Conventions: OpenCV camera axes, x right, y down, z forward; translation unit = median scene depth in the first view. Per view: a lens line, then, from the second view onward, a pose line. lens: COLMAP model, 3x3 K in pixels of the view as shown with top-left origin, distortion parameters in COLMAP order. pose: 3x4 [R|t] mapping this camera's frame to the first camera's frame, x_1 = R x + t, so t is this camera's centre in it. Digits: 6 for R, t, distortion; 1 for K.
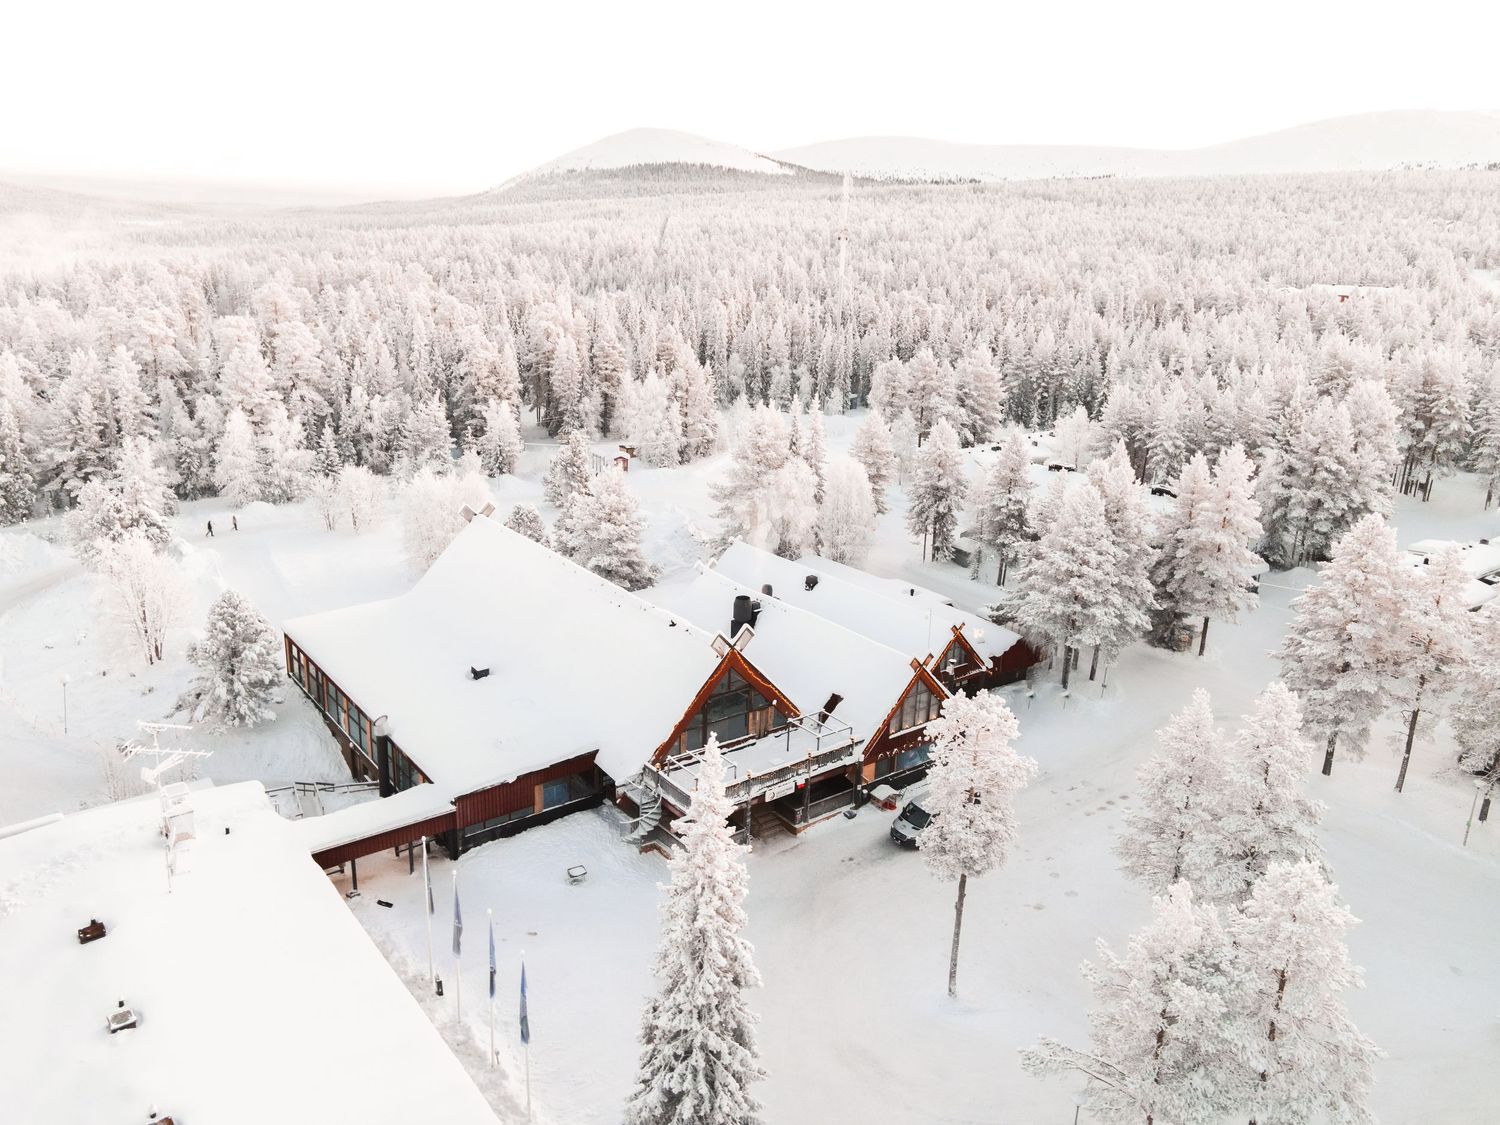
lens RADIAL K [[1097.4, 0, 682.7], [0, 1097.4, 555.6], [0, 0, 1]] dist [0.059677, -0.009047]
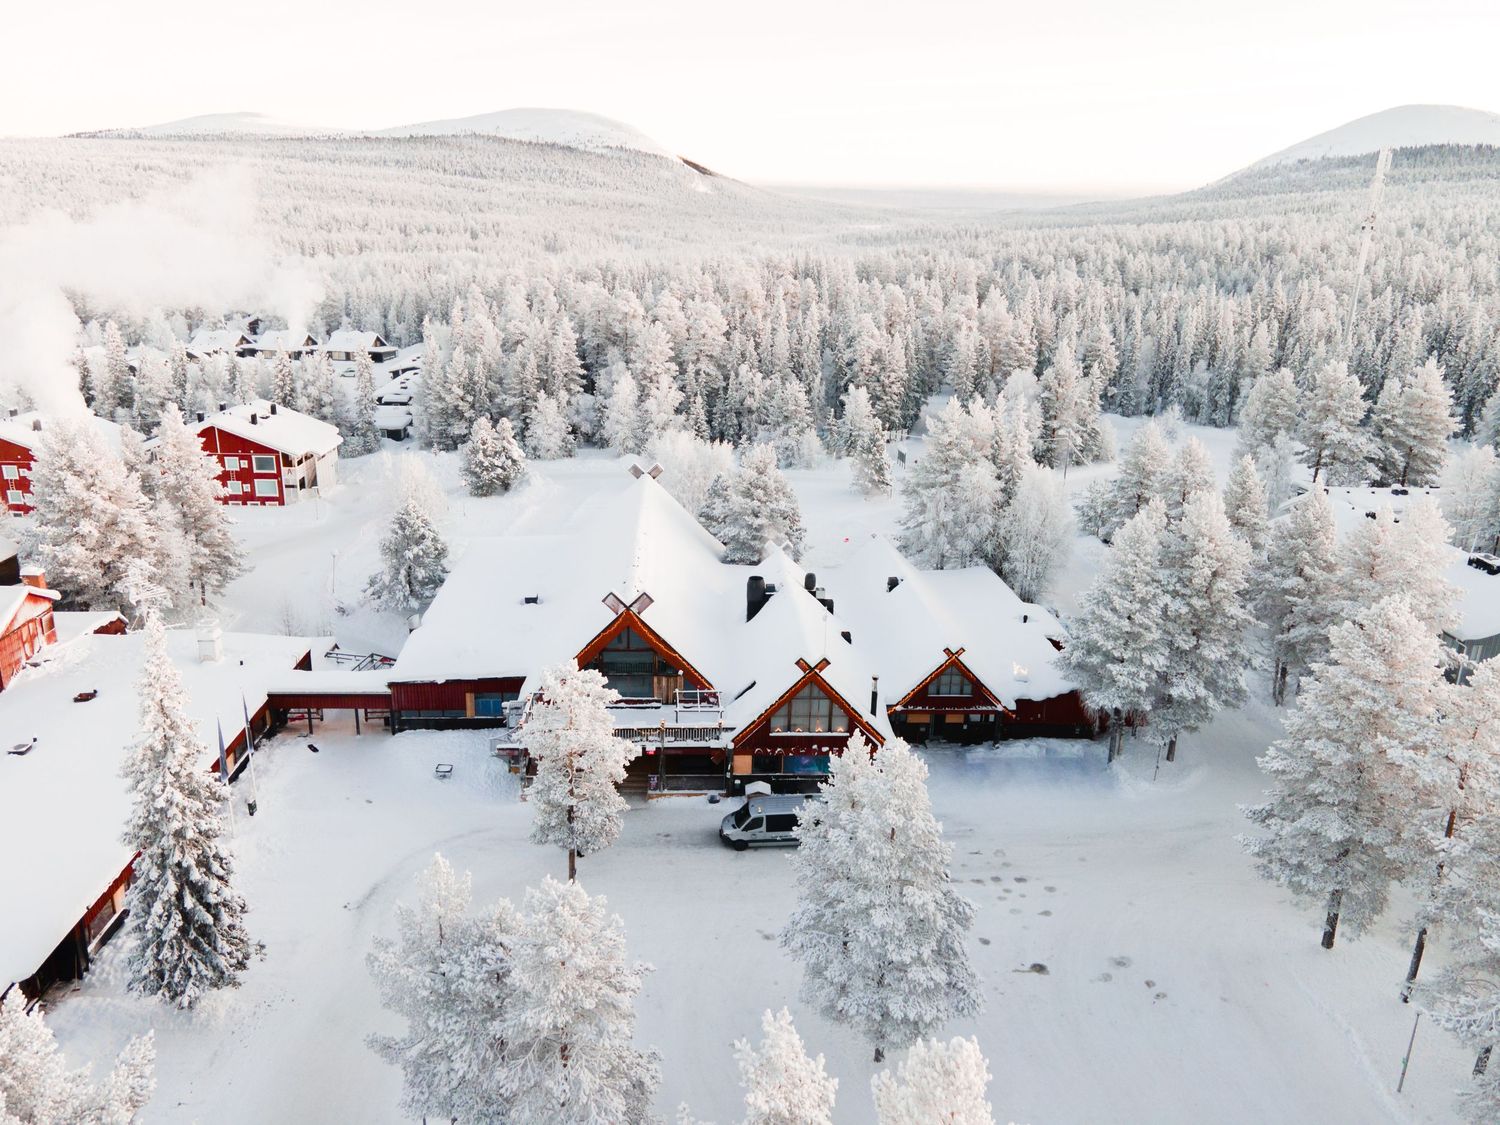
lens RADIAL K [[1097.4, 0, 749.6], [0, 1097.4, 550.4], [0, 0, 1]] dist [0.059677, -0.009047]
pose [[0.829536, 0.157364, -0.535824, 0.432919], [-0.161040, 0.986125, 0.040297, -0.019082], [0.534731, 0.052862, 0.843368, 0.112313]]
